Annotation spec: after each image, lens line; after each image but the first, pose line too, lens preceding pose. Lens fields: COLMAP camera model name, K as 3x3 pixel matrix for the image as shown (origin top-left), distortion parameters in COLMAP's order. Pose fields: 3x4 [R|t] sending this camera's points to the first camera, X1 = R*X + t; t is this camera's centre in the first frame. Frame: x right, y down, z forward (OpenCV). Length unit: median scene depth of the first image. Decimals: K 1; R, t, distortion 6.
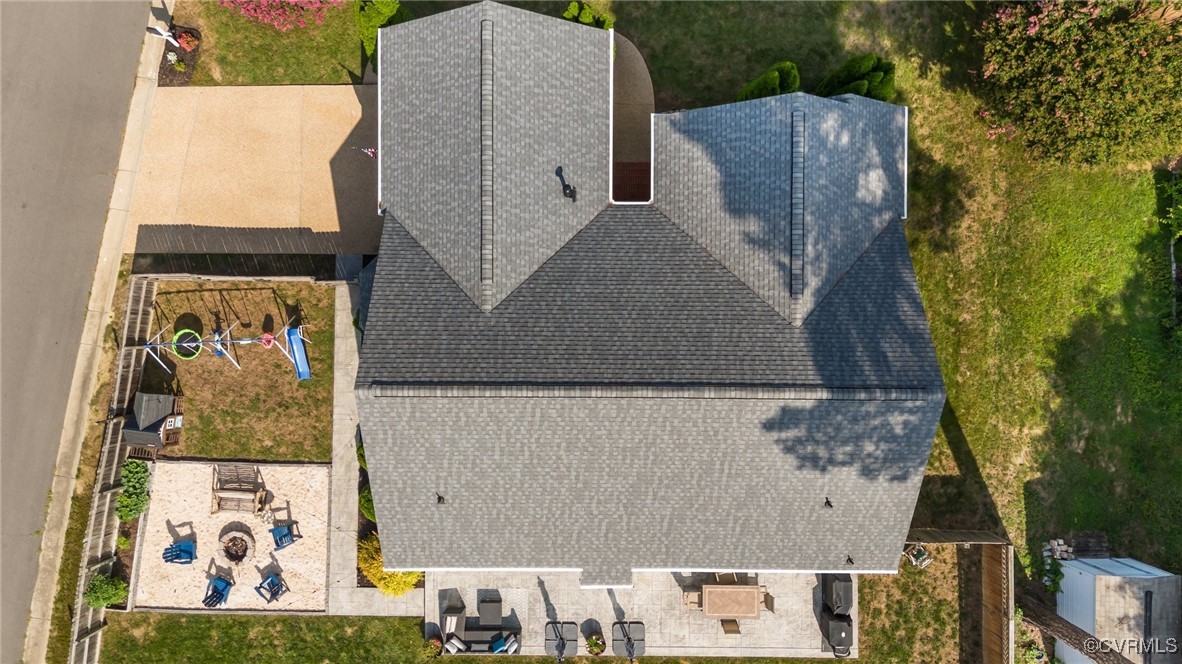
lens RADIAL K [[873.2, 0, 593.1], [0, 873.2, 335.0], [0, 0, 1]] dist [0.070059, -0.065812]
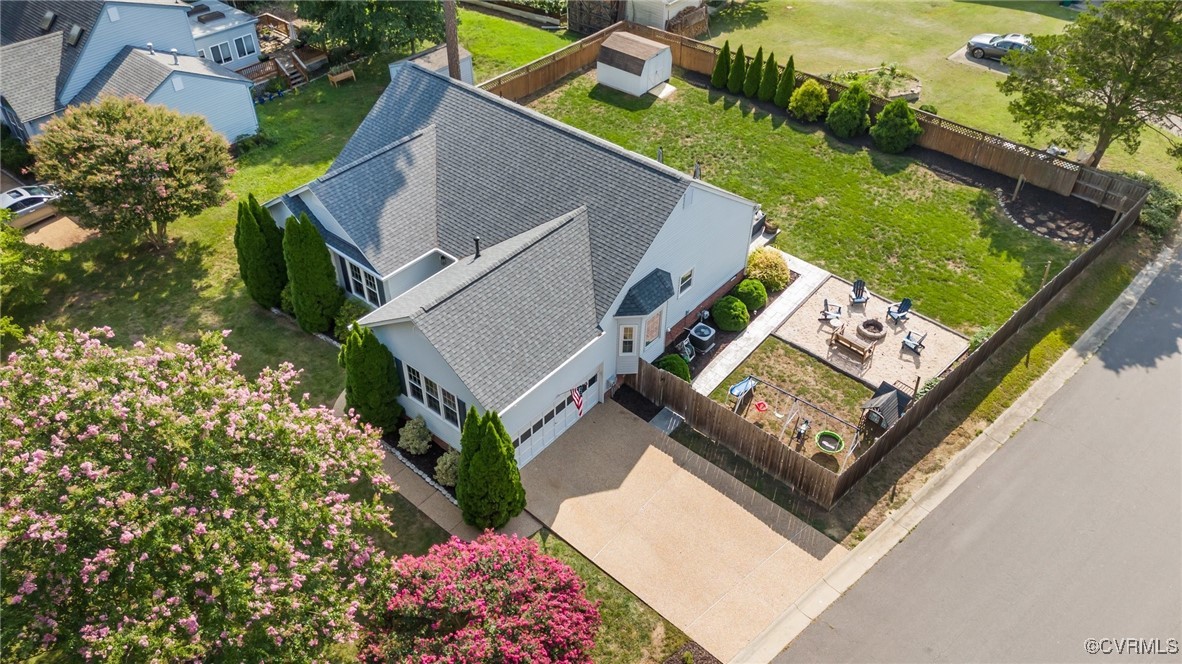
lens RADIAL K [[873.2, 0, 588.8], [0, 873.2, 325.3], [0, 0, 1]] dist [0.070059, -0.065812]
pose [[-0.769299, -0.422930, 0.478862, -0.785519], [0.638539, -0.484202, 0.598178, -0.848304], [-0.021121, 0.765950, 0.642553, 0.253024]]
